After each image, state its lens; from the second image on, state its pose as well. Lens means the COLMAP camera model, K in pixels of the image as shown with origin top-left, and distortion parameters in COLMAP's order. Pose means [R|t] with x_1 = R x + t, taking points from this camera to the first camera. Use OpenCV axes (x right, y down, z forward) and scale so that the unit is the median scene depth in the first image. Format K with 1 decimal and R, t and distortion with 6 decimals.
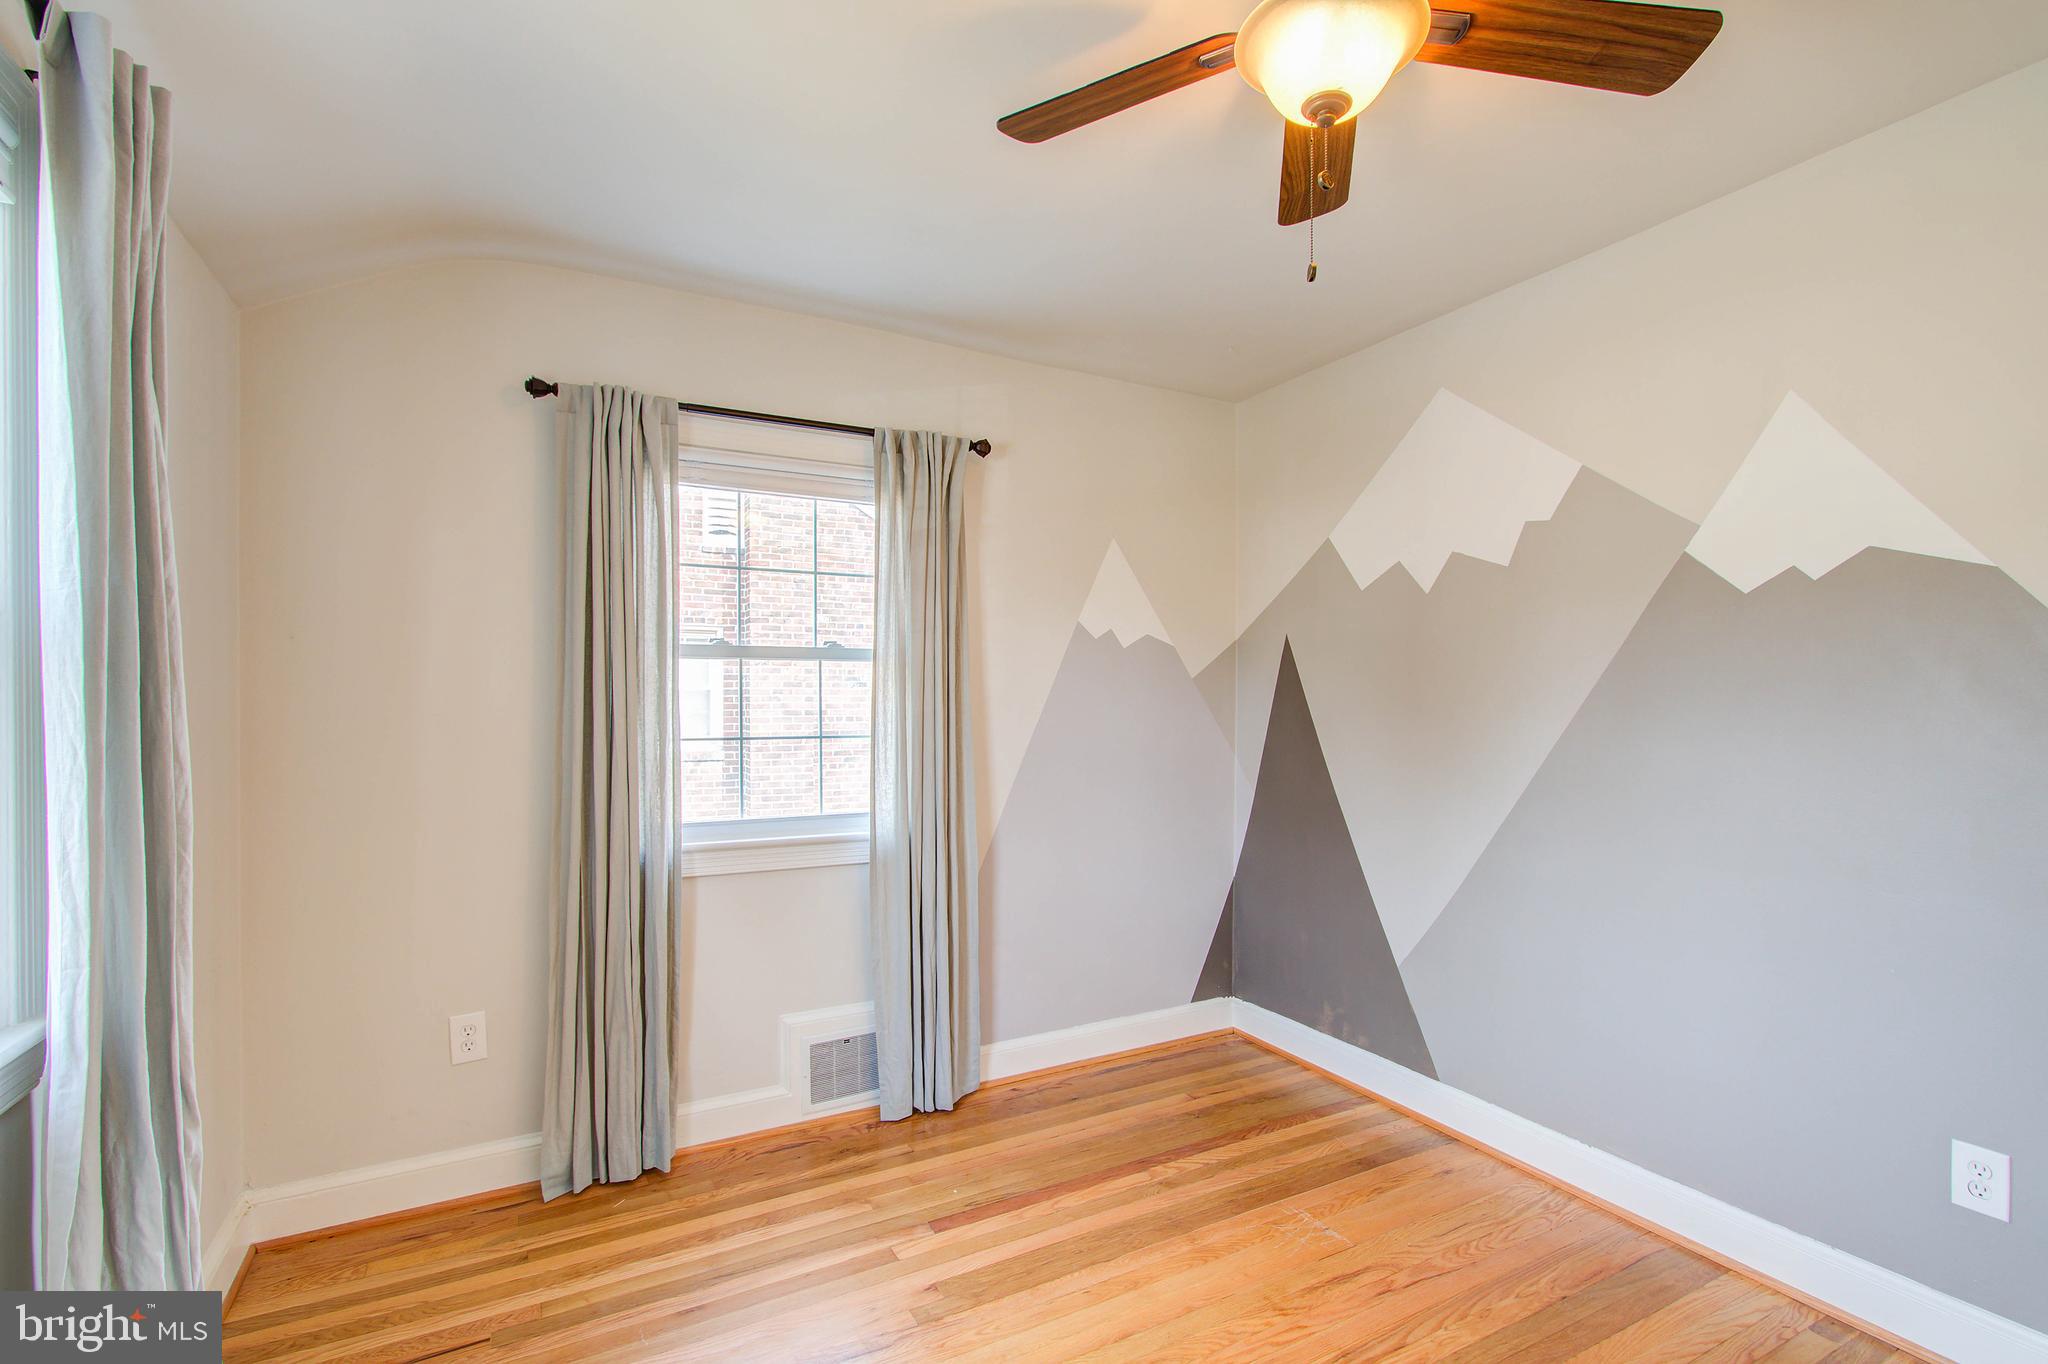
lens RADIAL K [[928.7, 0, 1019.1], [0, 928.7, 713.3], [0, 0, 1]] dist [0.001986, 0.000204]
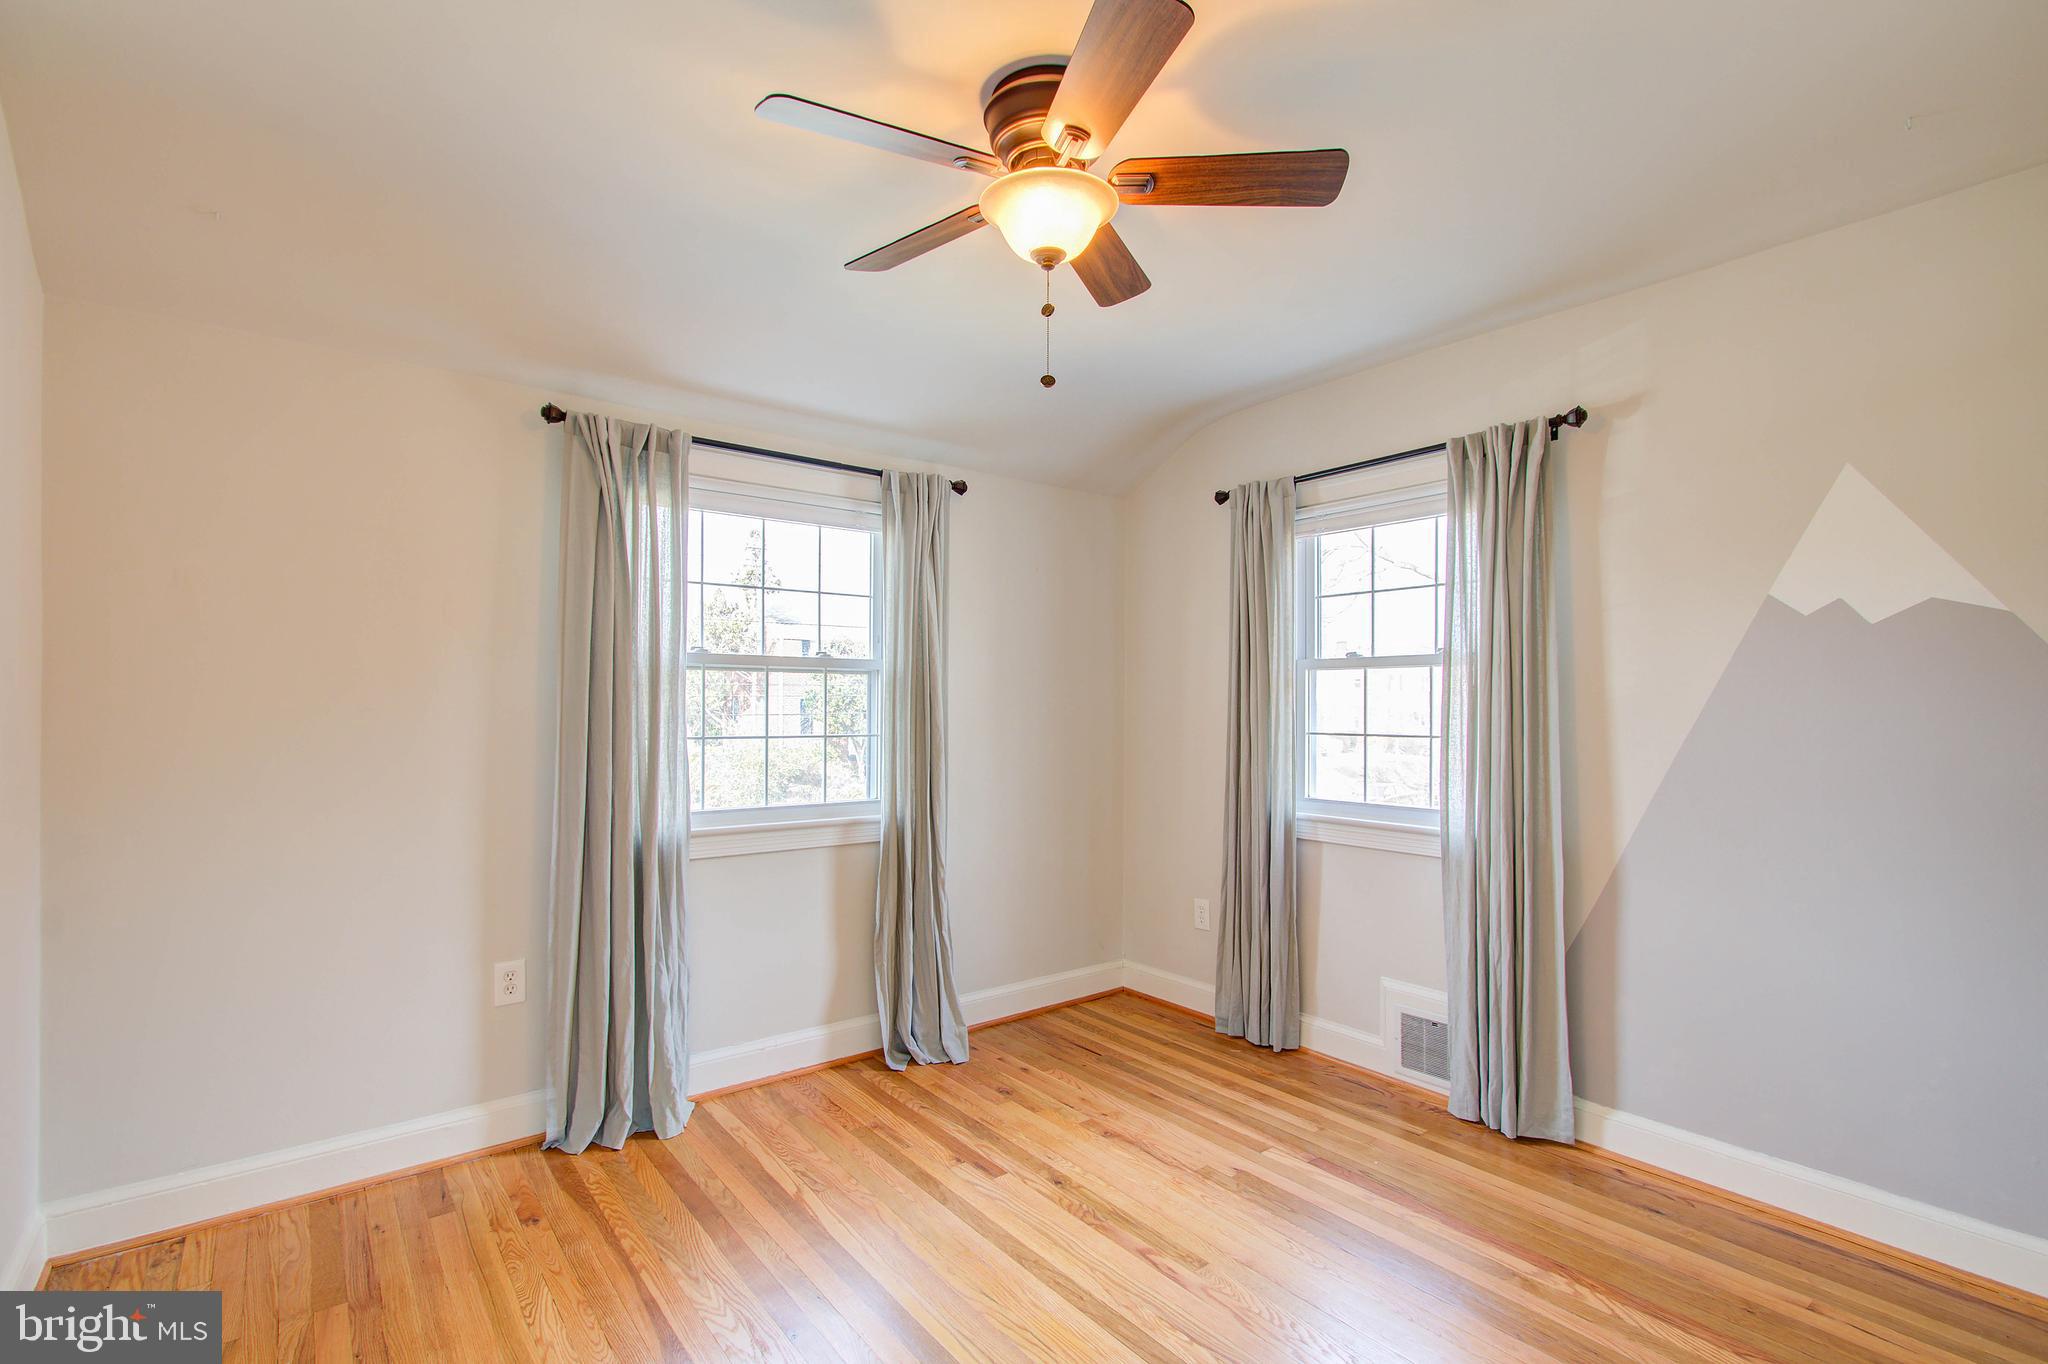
lens RADIAL K [[928.7, 0, 1019.1], [0, 928.7, 713.3], [0, 0, 1]] dist [0.001986, 0.000204]
pose [[0.165233, 0.010621, -0.986197, 0.808399], [-0.013498, 0.999873, 0.008507, -0.005343], [0.986162, 0.011906, 0.165355, 0.364790]]
